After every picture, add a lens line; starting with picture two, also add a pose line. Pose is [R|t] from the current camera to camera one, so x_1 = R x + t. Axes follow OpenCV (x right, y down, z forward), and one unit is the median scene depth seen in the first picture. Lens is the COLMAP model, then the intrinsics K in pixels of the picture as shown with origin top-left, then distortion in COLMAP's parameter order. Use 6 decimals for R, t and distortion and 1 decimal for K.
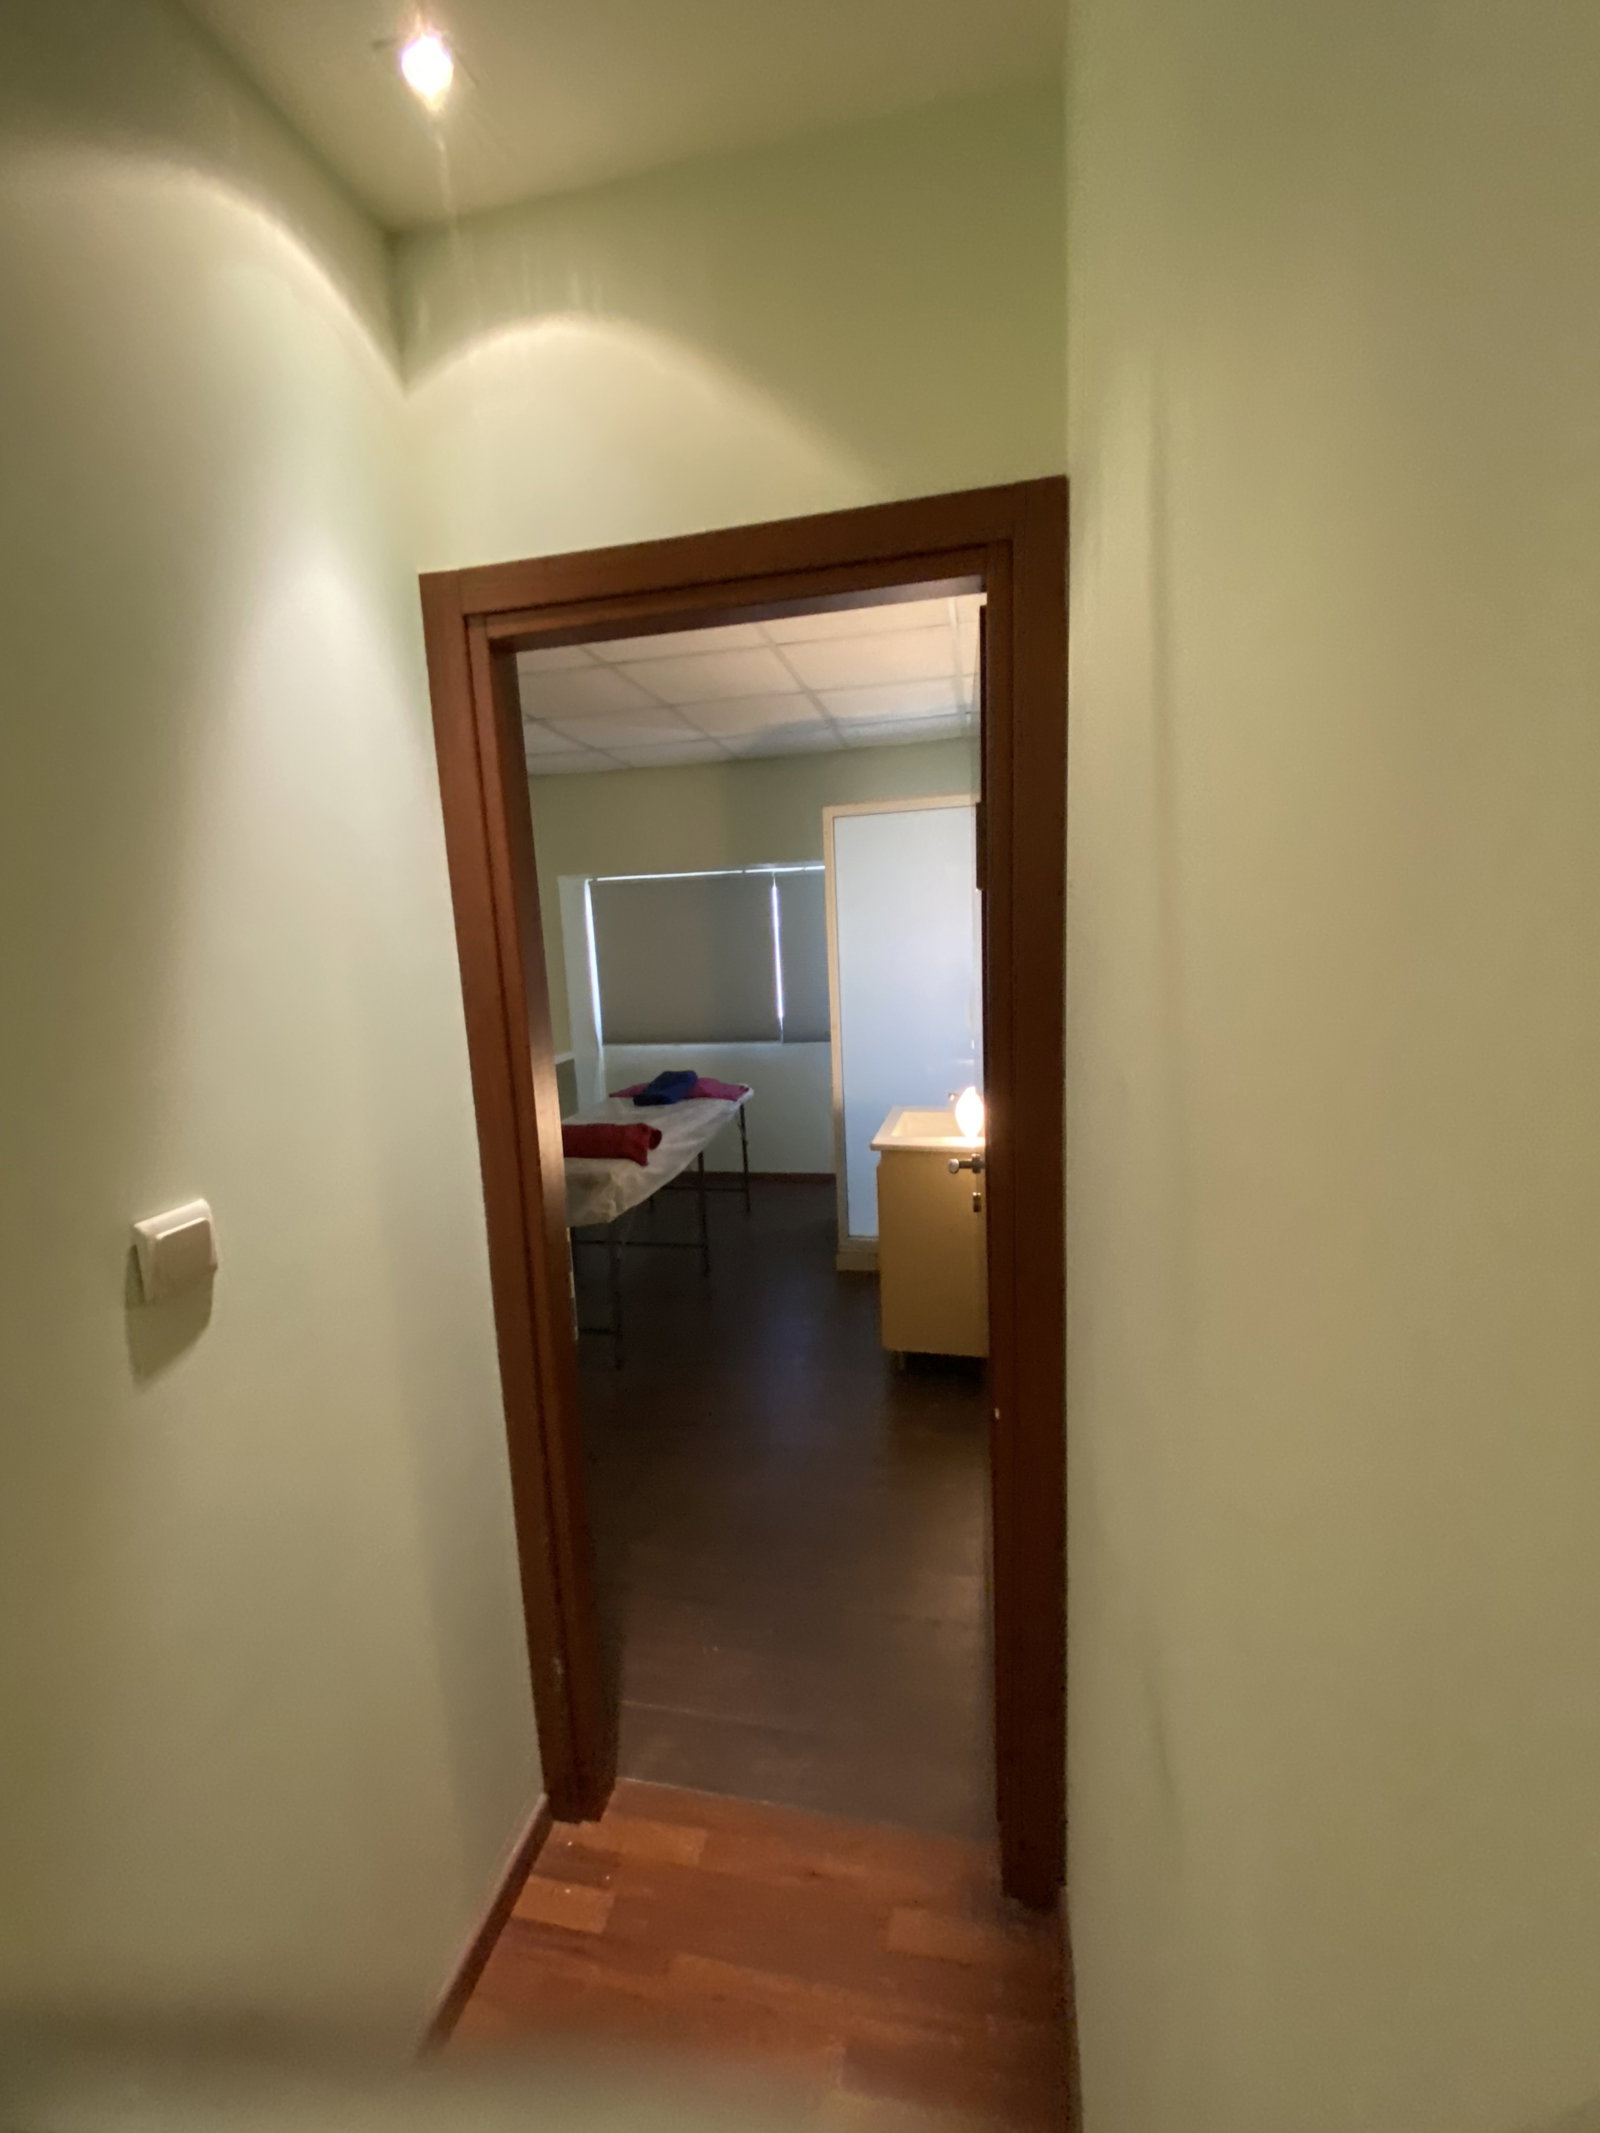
lens RADIAL K [[868.6, 0, 799.3], [0, 868.6, 1067.9], [0, 0, 1]] dist [0.004109, 0.000080]
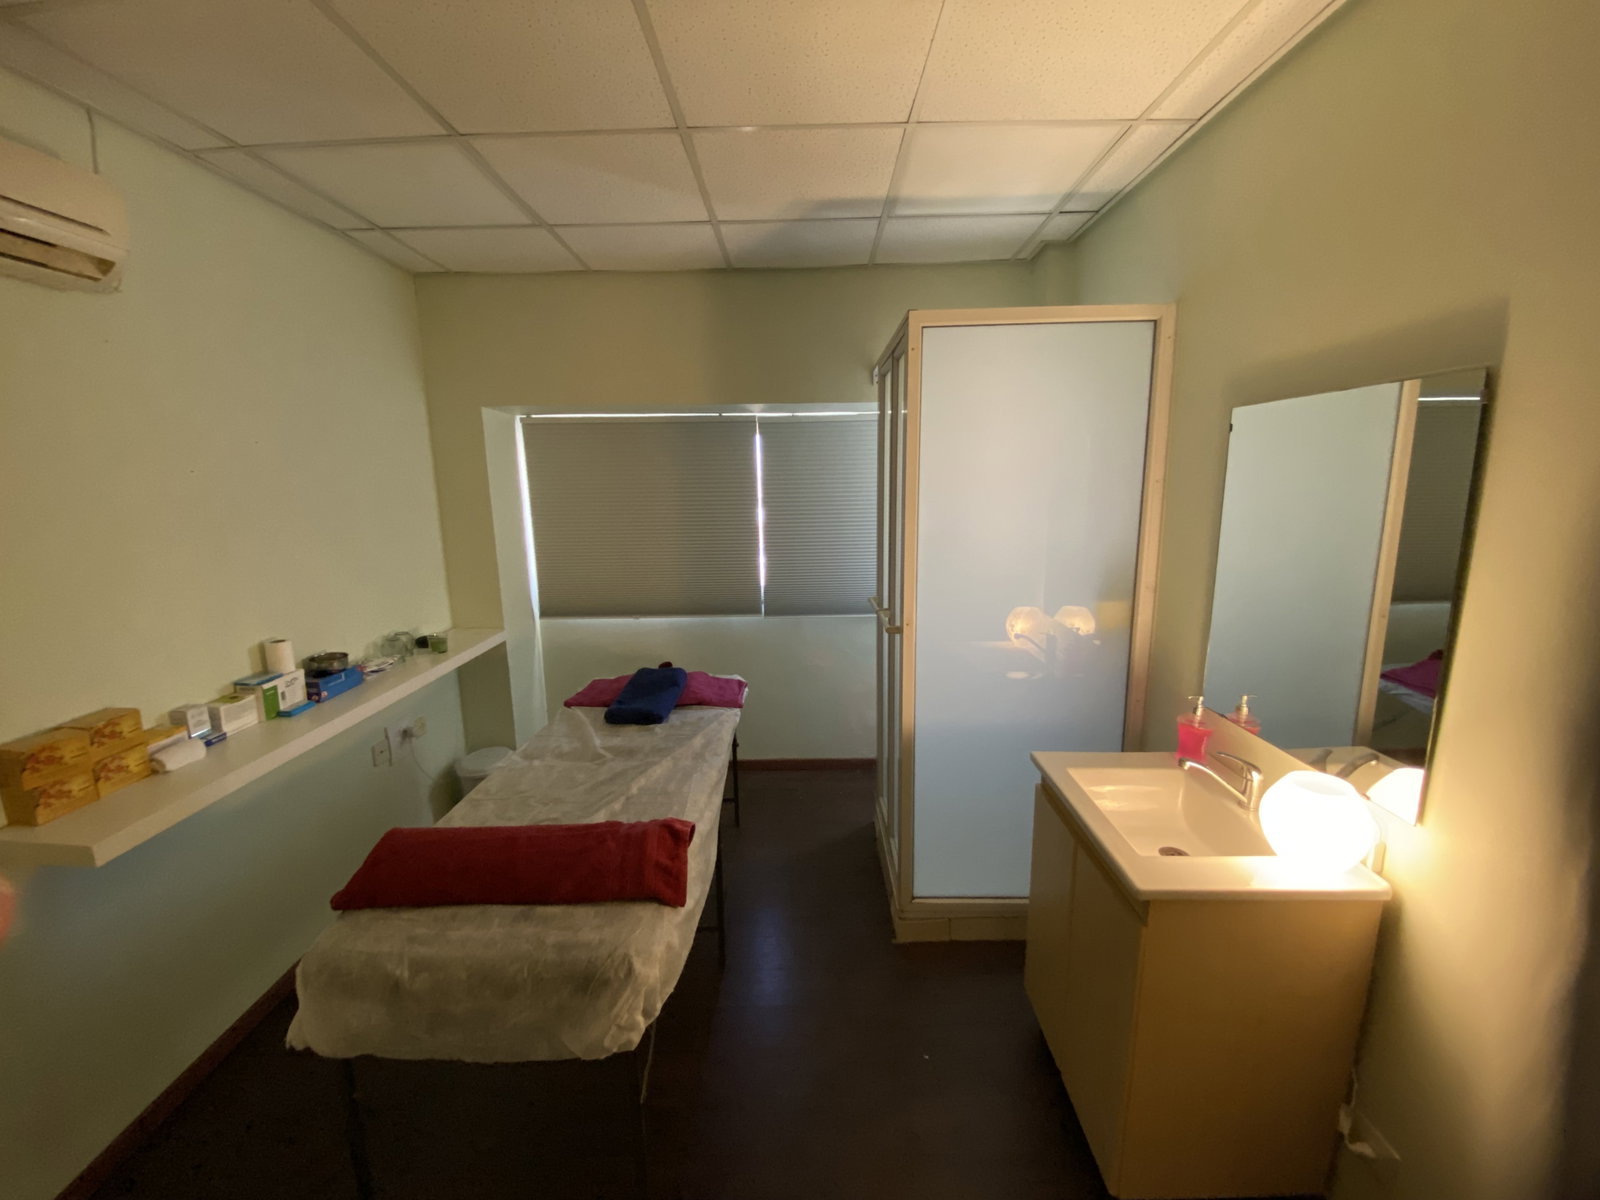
lens RADIAL K [[651.6, 0, 800.2], [0, 651.6, 593.7], [0, 0, 1]] dist [0.004109, 0.000080]
pose [[0.978182, -0.005904, 0.207667, -0.121742], [0.003440, 0.999919, 0.012225, -0.060244], [-0.207722, -0.011244, 0.978123, 0.368421]]
